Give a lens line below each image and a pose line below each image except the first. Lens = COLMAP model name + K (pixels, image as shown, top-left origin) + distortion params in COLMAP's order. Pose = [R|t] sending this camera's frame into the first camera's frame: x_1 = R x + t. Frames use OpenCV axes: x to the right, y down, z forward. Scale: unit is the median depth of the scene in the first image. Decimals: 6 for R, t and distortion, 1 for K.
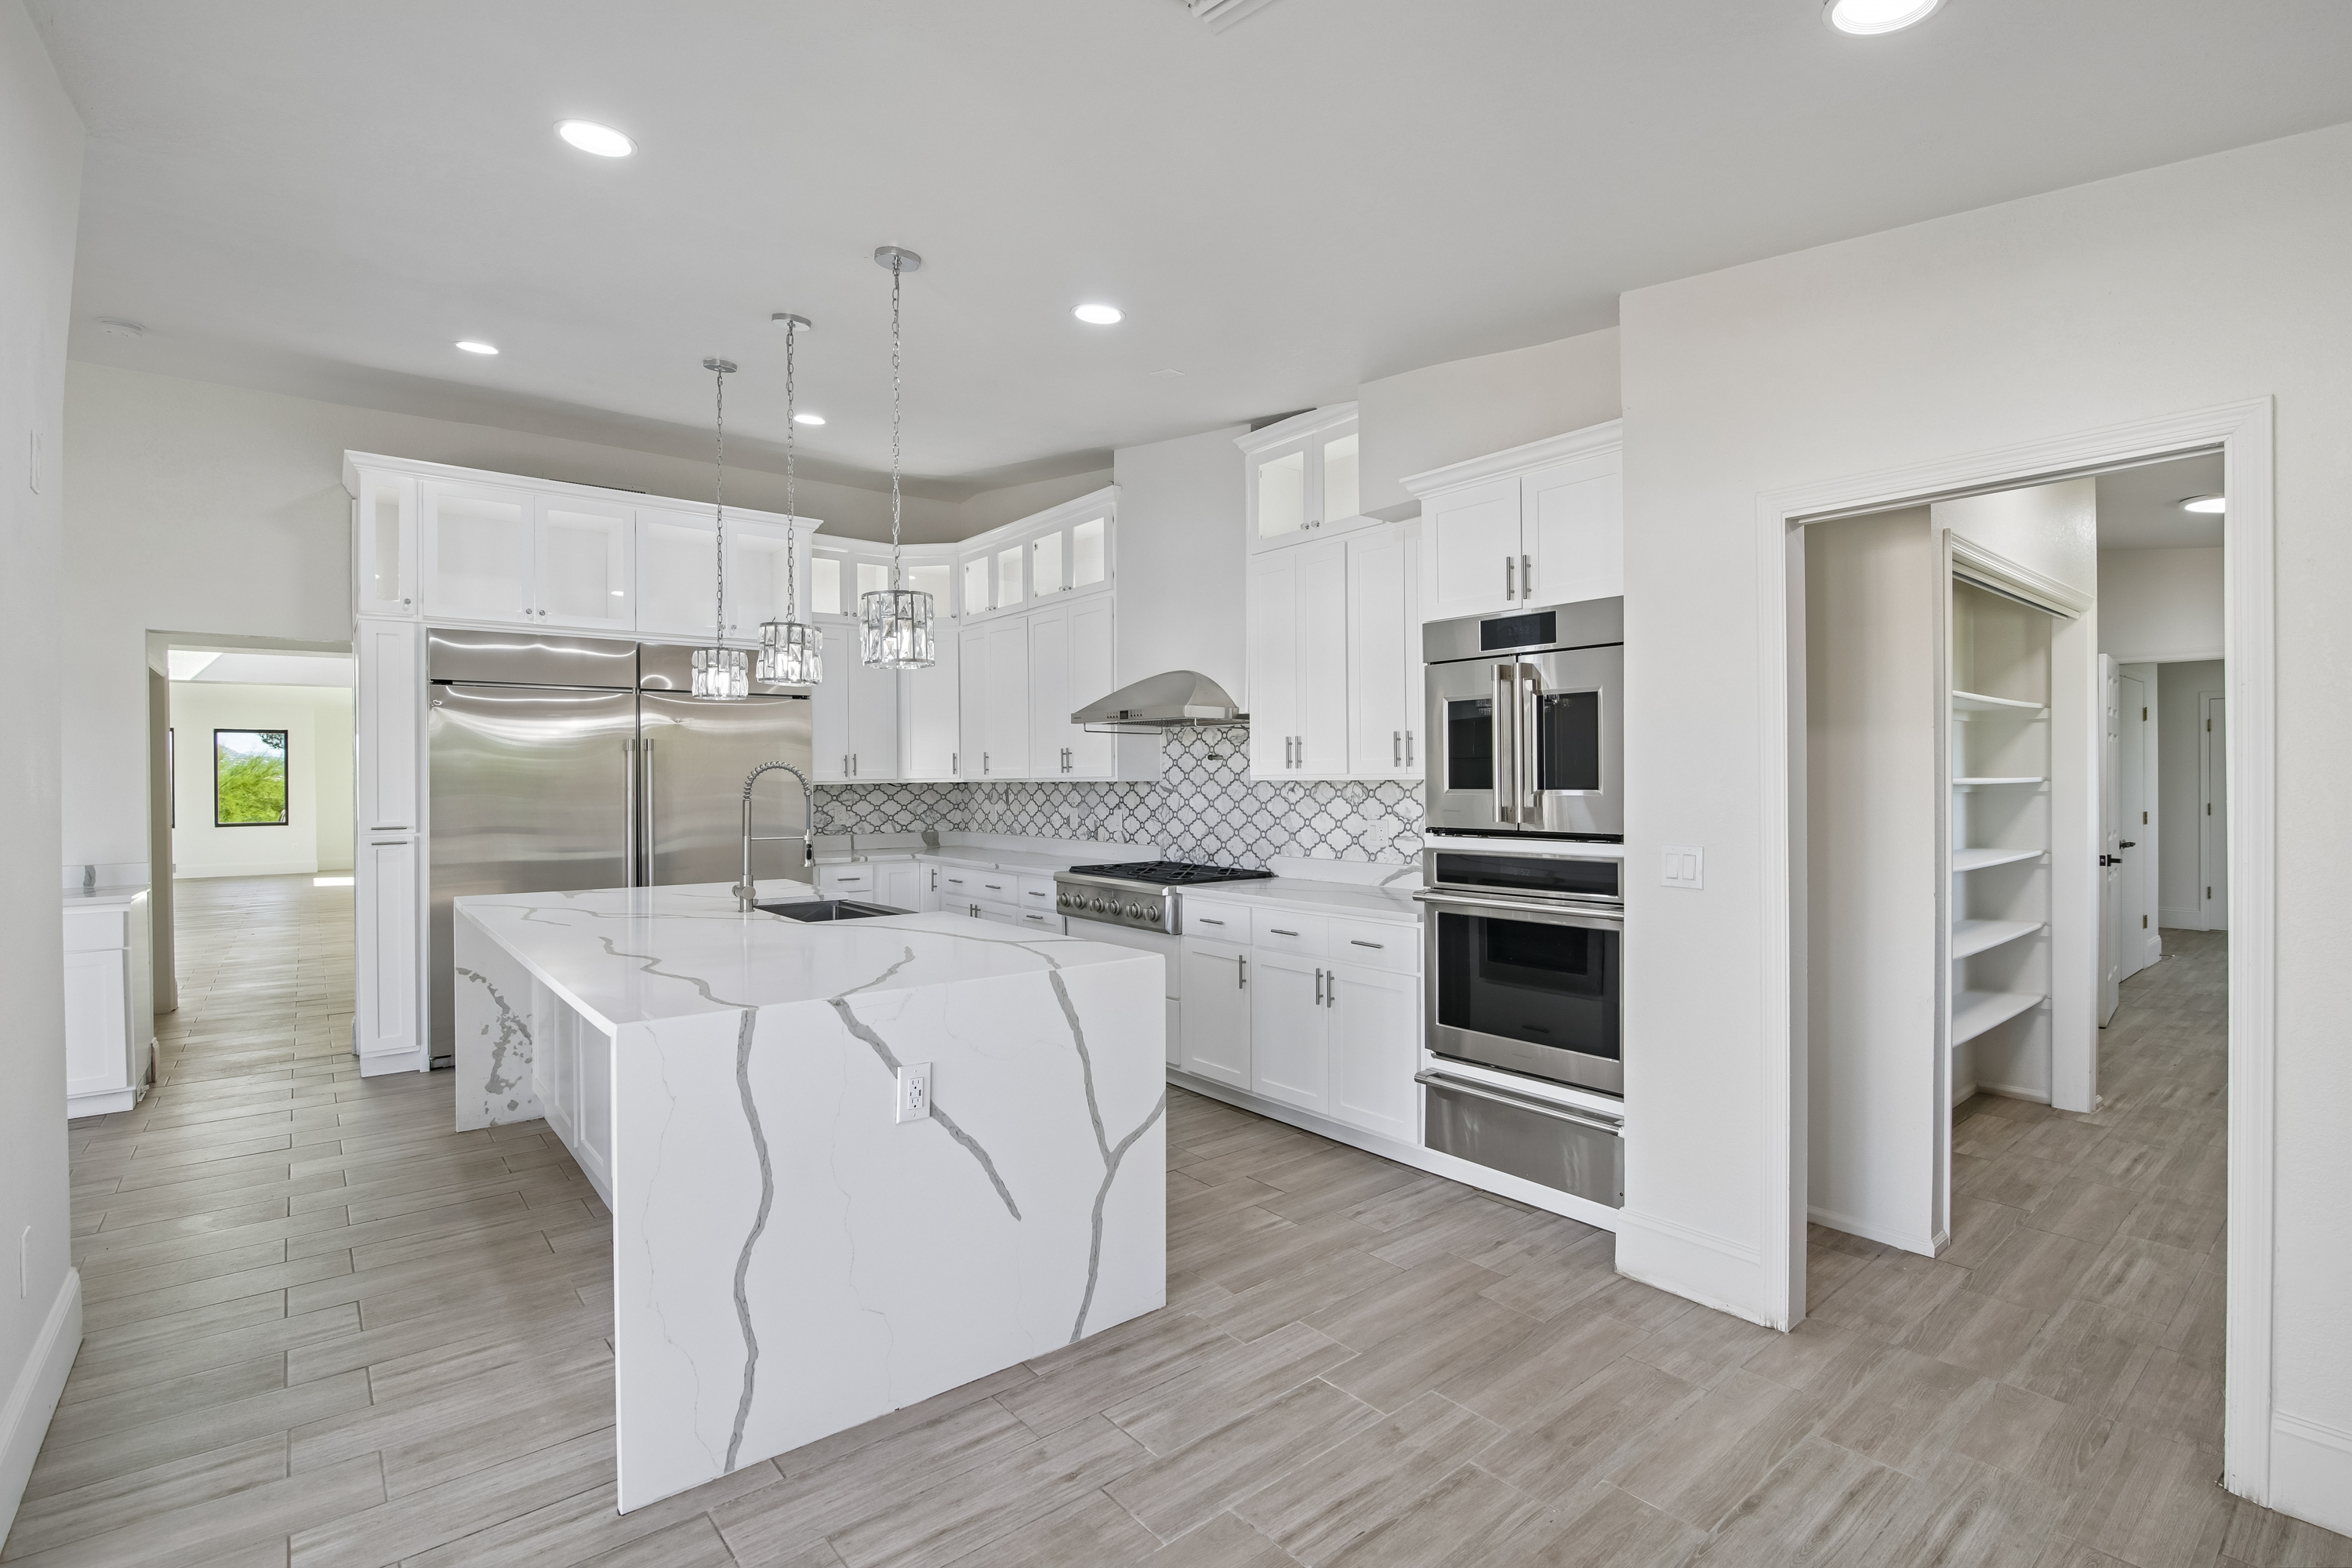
lens RADIAL K [[1074.6, 0, 1187.0], [0, 1074.6, 778.7], [0, 0, 1]] dist [-0.018748, 0.001486]
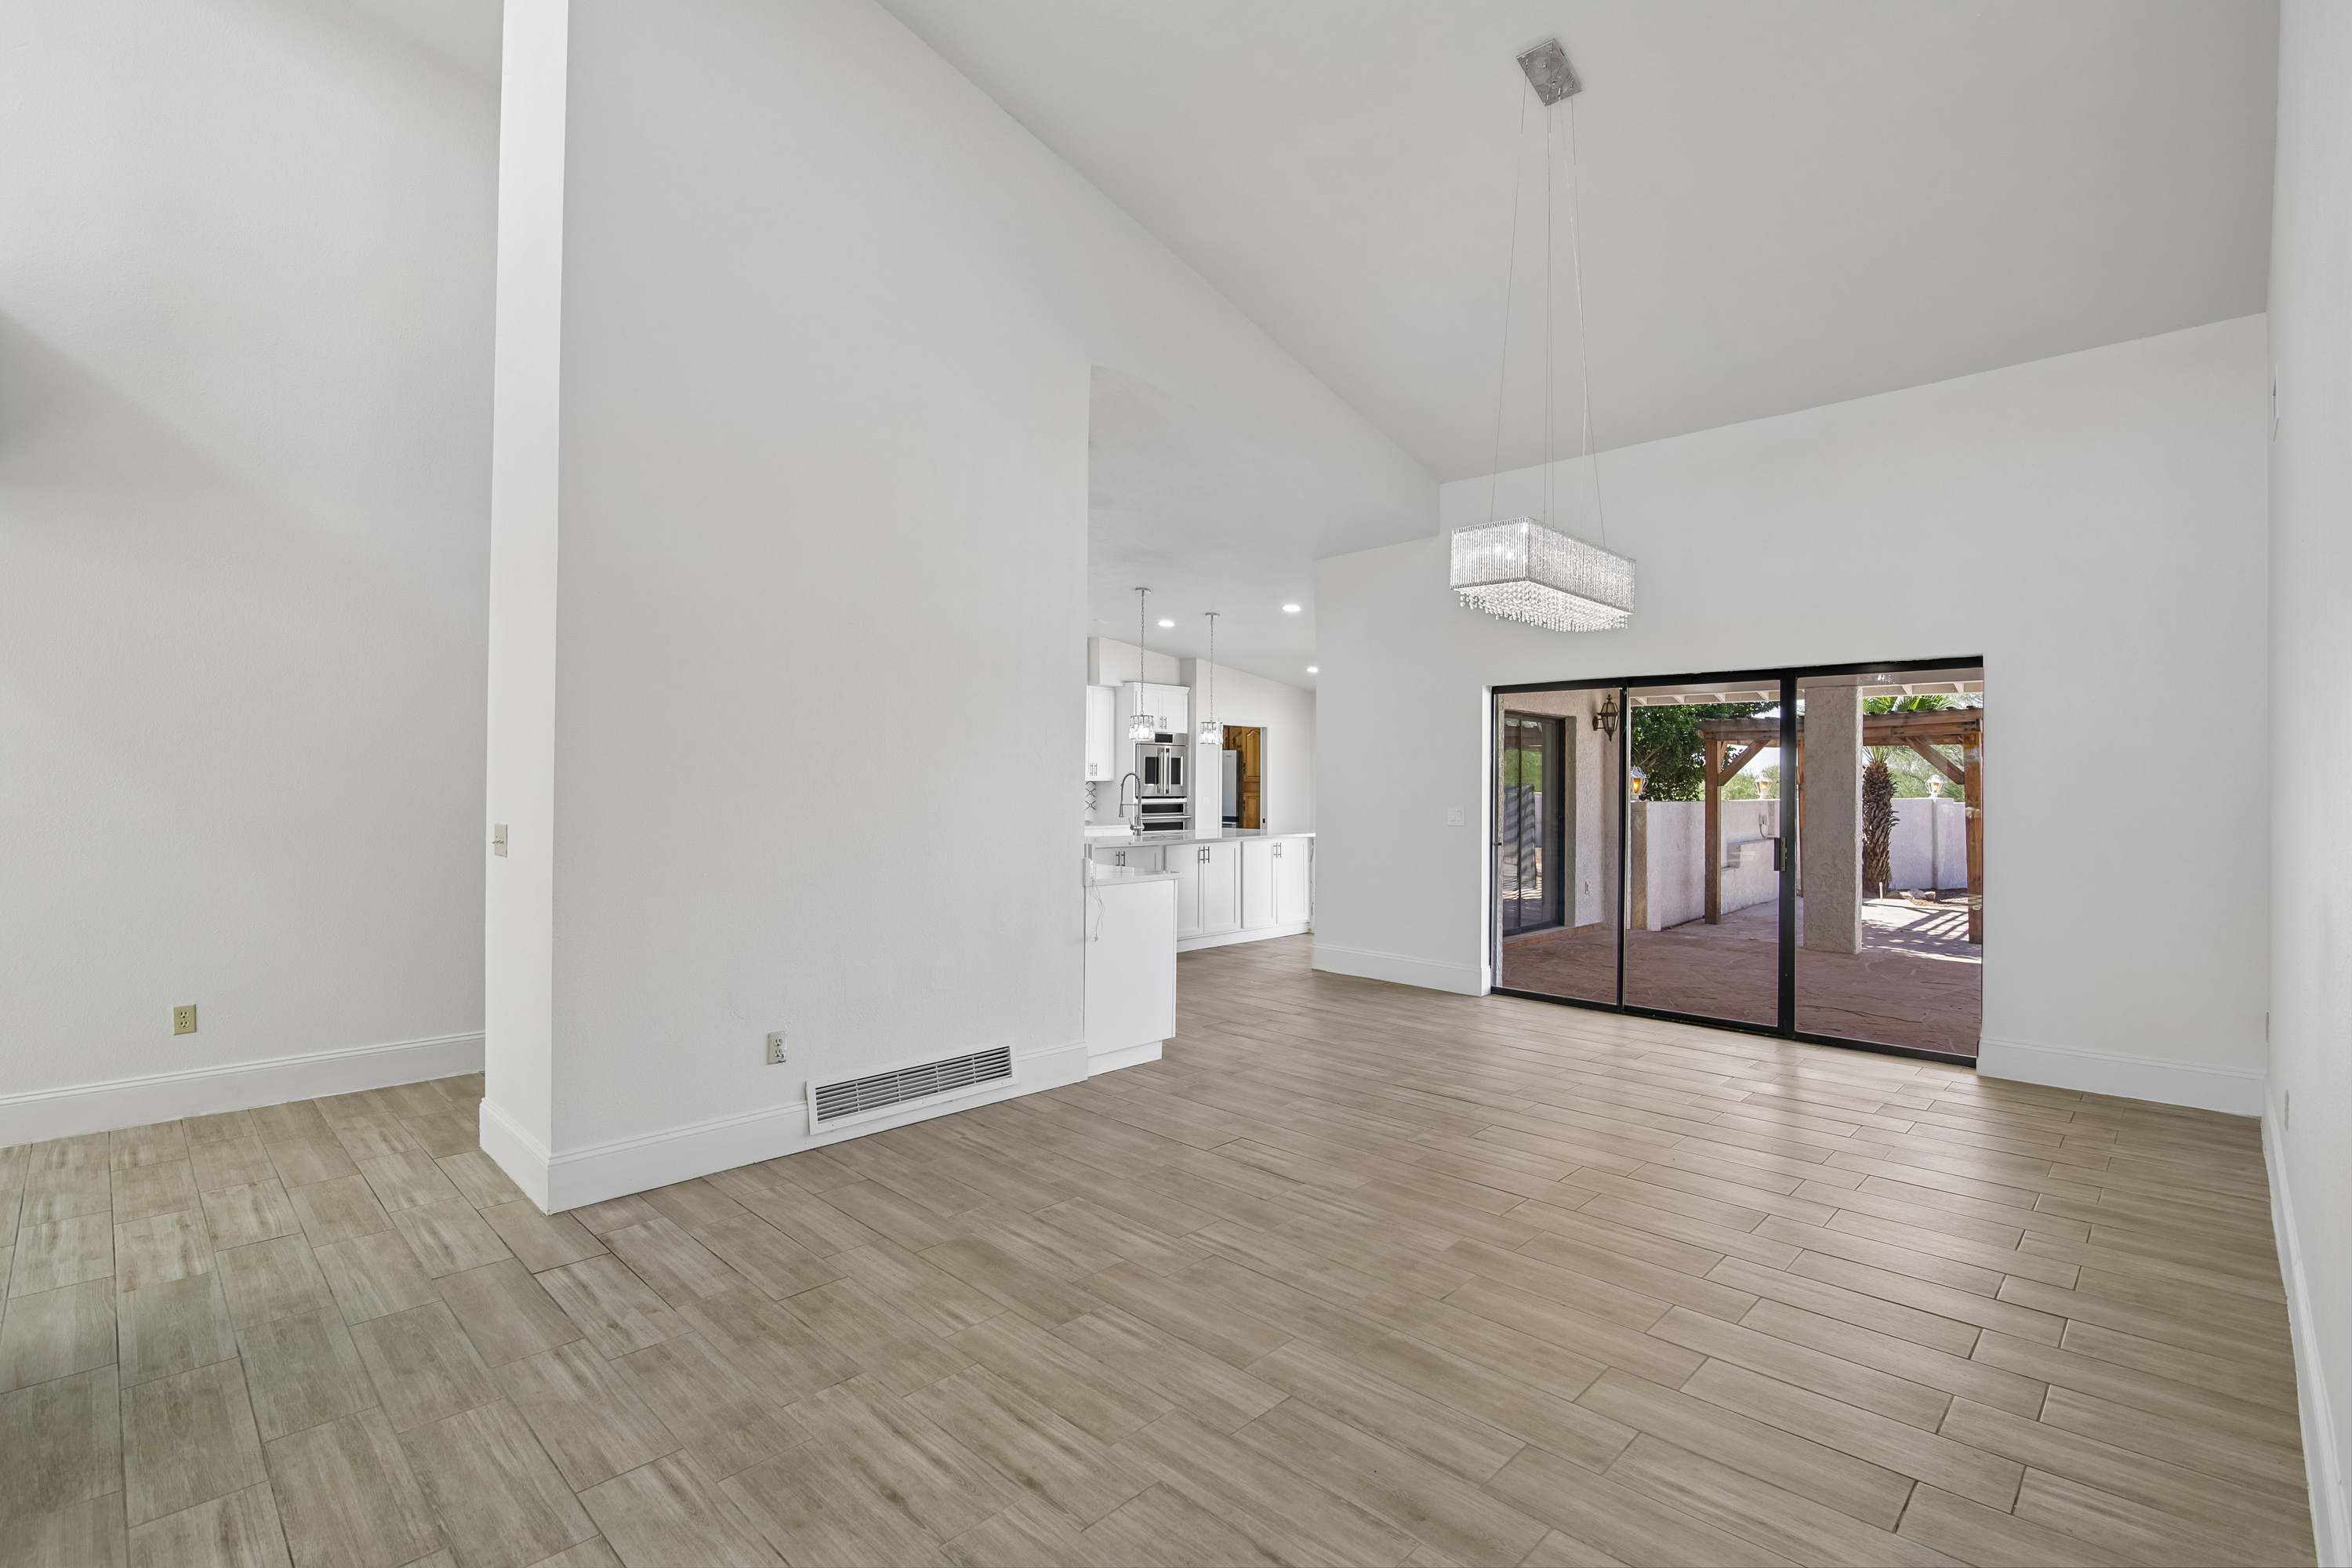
lens RADIAL K [[1074.6, 0, 1176.6], [0, 1074.6, 782.1], [0, 0, 1]] dist [-0.018748, 0.001486]
pose [[-0.126152, 0.001359, 0.992010, -2.247996], [-0.007643, 0.999968, -0.002342, 0.008548], [-0.991982, -0.007877, -0.126137, 0.990080]]
